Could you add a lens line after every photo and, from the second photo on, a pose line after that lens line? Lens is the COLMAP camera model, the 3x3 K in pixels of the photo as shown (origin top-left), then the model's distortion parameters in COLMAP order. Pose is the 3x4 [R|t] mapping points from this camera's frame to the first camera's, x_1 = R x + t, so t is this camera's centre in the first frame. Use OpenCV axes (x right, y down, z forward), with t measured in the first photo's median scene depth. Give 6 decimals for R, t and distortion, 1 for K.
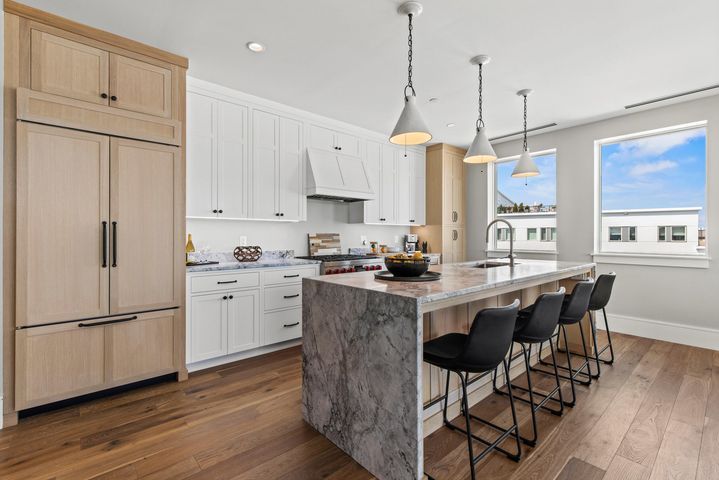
lens RADIAL K [[329.4, 0, 362.8], [0, 329.4, 240.3], [0, 0, 1]] dist [0.010218, -0.000472]
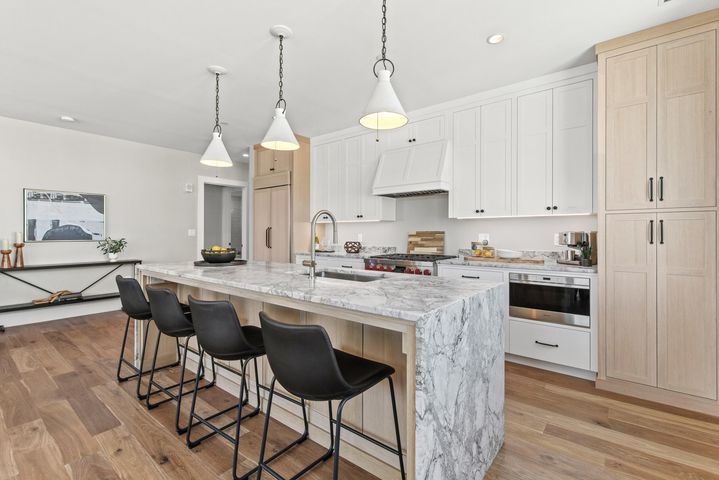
lens RADIAL K [[329.4, 0, 362.6], [0, 329.4, 232.9], [0, 0, 1]] dist [0.010218, -0.000472]
pose [[0.173931, -0.004565, -0.984747, 0.795382], [-0.014398, 0.999871, -0.007178, -0.006396], [0.984653, 0.015427, 0.173843, 0.668753]]
